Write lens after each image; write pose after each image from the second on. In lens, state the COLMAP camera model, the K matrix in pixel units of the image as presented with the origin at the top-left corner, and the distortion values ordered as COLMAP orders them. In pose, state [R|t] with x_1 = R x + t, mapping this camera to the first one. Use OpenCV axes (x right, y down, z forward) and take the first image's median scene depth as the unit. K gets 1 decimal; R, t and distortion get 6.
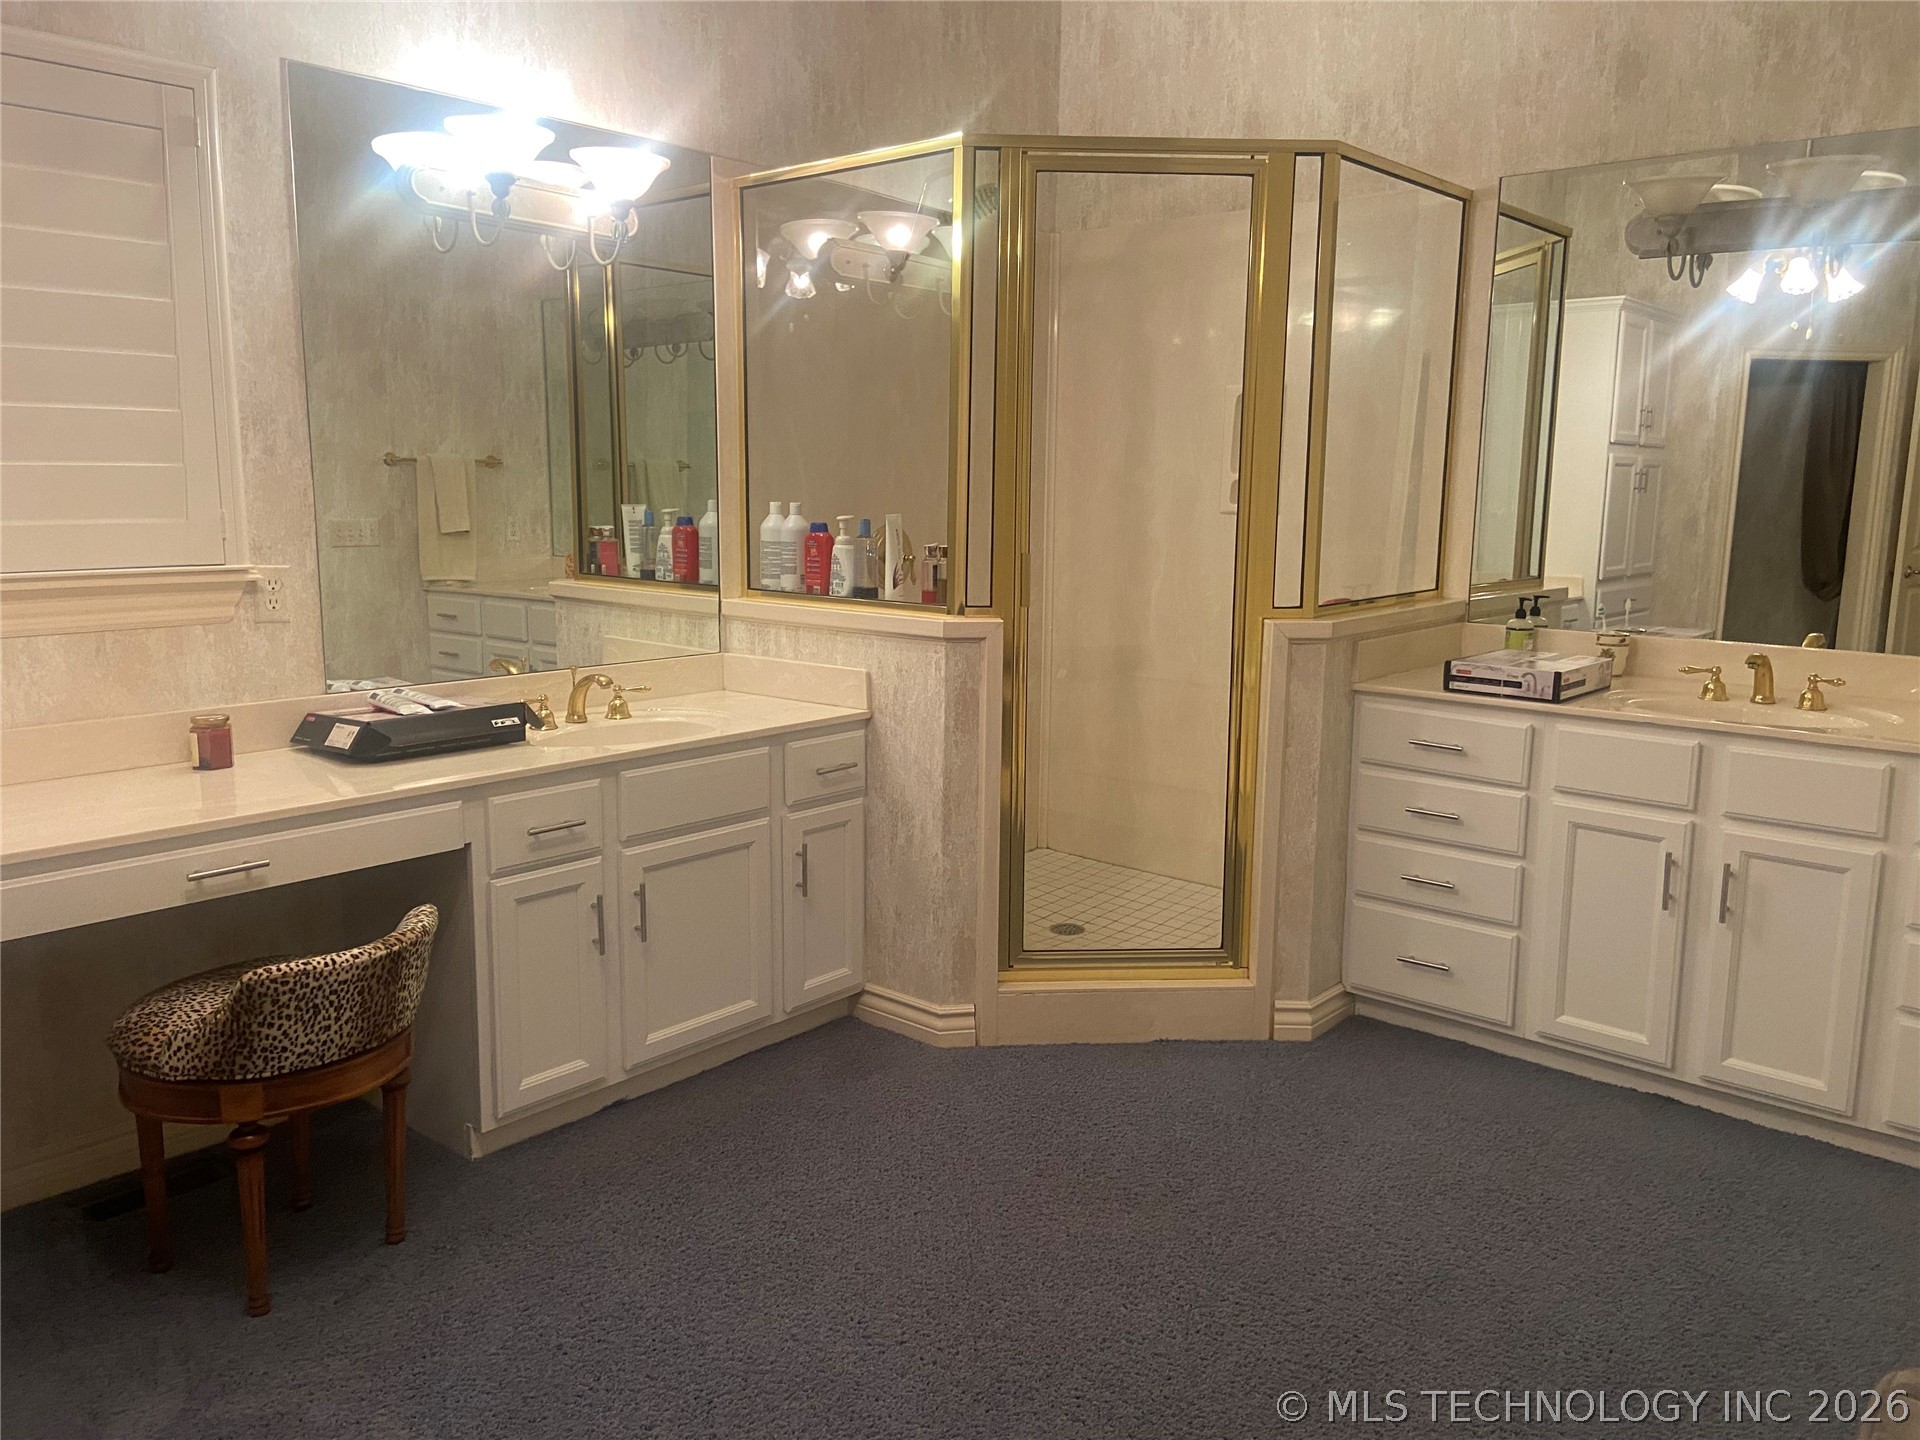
lens RADIAL K [[1450.6, 0, 951.7], [0, 1450.6, 714.8], [0, 0, 1]] dist [0.086362, -0.032715]
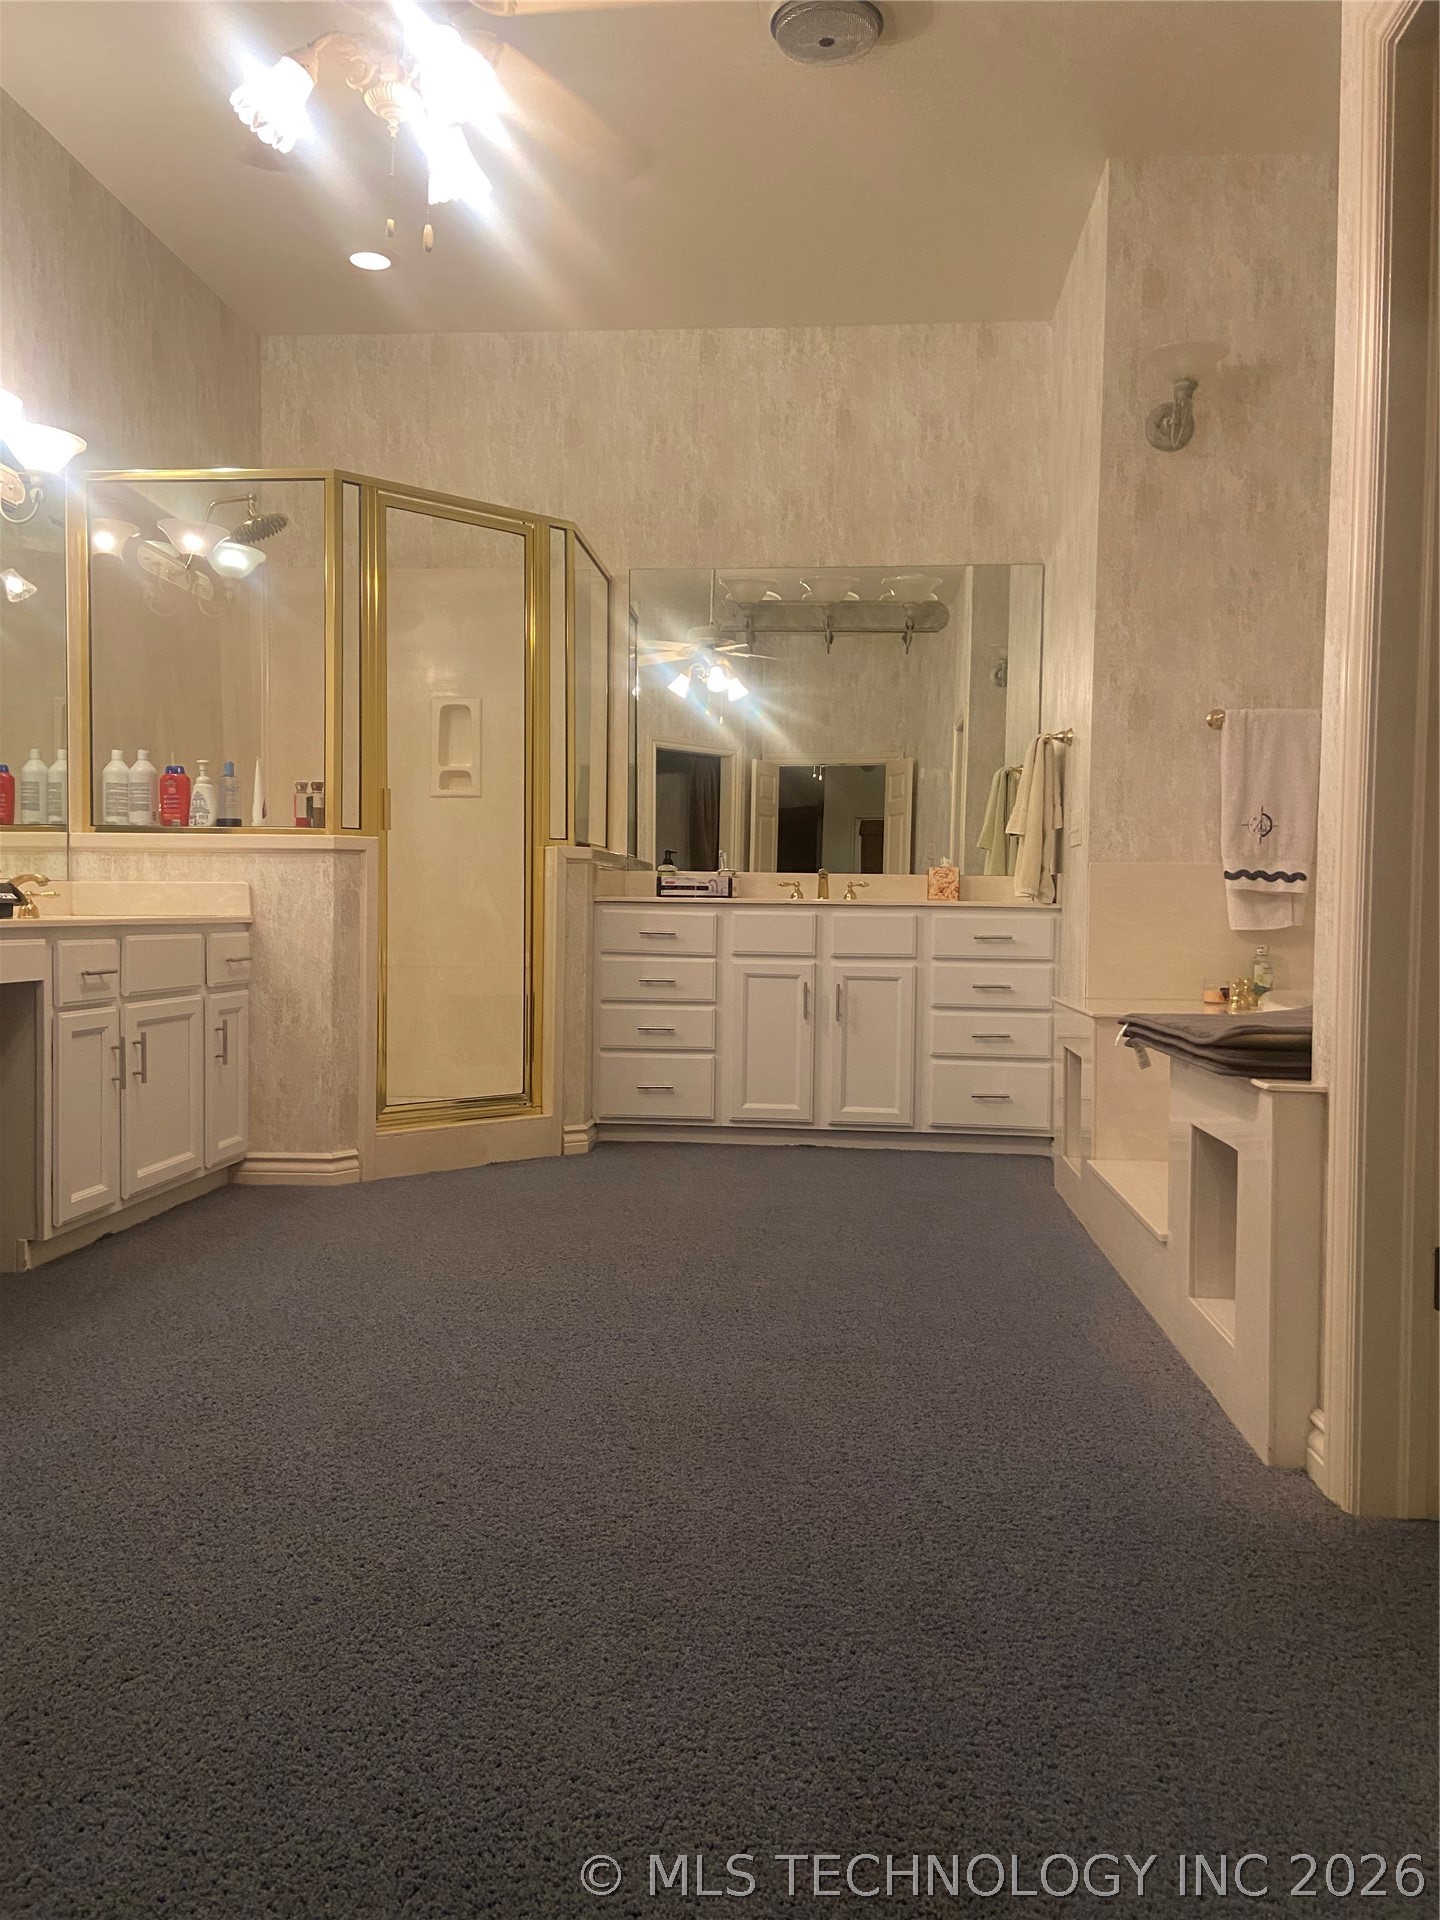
lens RADIAL K [[1450.6, 0, 703.6], [0, 1450.6, 971.0], [0, 0, 1]] dist [0.086362, -0.032715]
pose [[0.815898, -0.024710, 0.577668, -0.460360], [0.088704, 0.992608, -0.082827, 0.178659], [-0.571351, 0.118820, 0.812059, -0.197383]]
